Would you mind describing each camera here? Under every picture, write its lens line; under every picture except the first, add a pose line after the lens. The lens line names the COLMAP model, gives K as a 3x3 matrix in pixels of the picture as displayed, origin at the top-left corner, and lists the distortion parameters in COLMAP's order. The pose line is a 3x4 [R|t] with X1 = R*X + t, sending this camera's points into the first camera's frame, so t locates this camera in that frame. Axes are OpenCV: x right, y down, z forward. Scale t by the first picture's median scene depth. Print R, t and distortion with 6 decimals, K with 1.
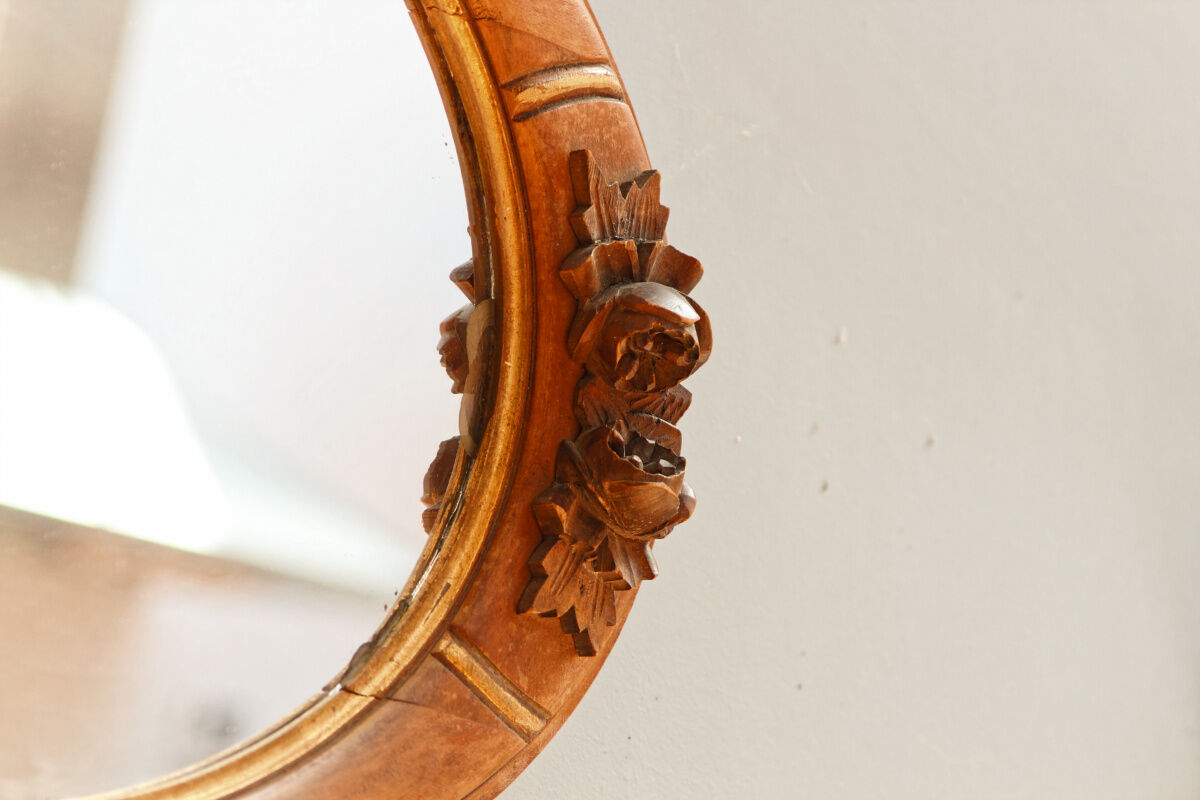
lens RADIAL K [[4732.1, 0, 600.0], [0, 4732.1, 400.0], [0, 0, 1]] dist [0.002856, -0.794006]
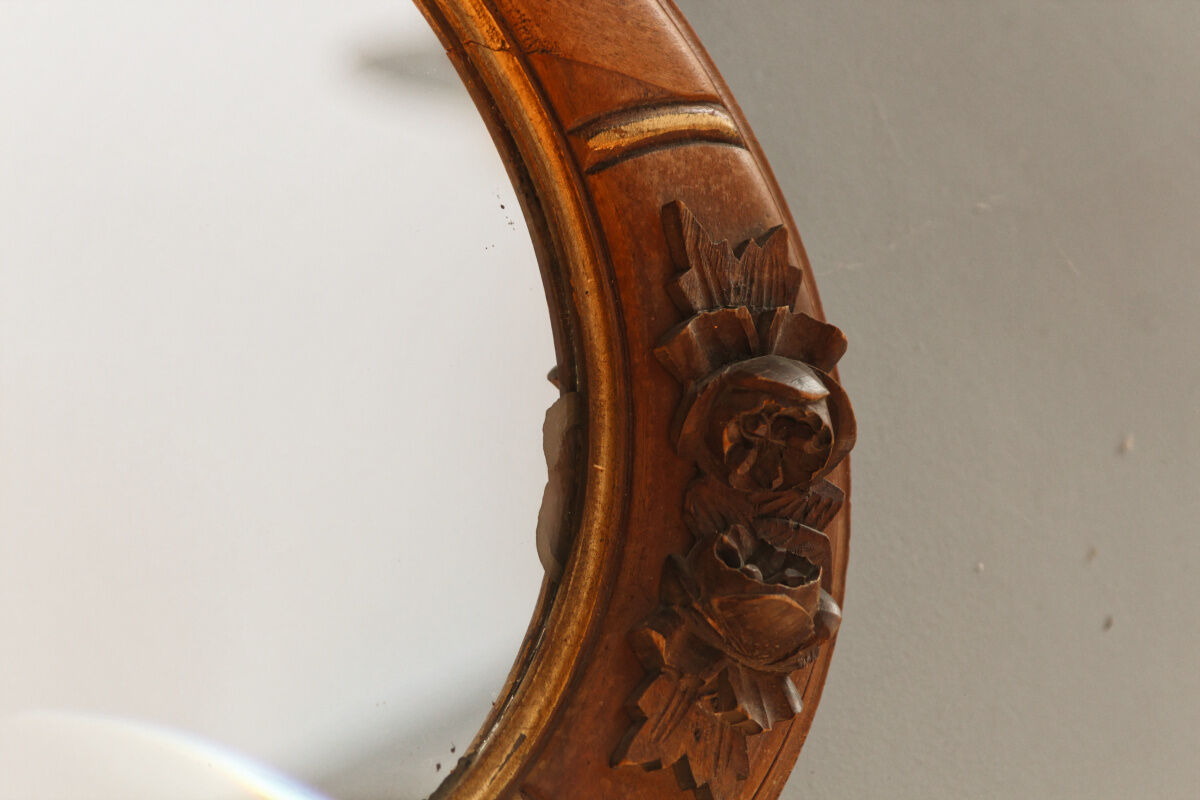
lens RADIAL K [[4732.1, 0, 600.0], [0, 4732.1, 400.0], [0, 0, 1]] dist [0.002856, -0.794006]
pose [[0.974404, -0.084769, -0.208208, 0.152216], [0.065611, 0.993093, -0.097270, 0.060435], [0.215016, 0.081120, 0.973236, 0.203095]]
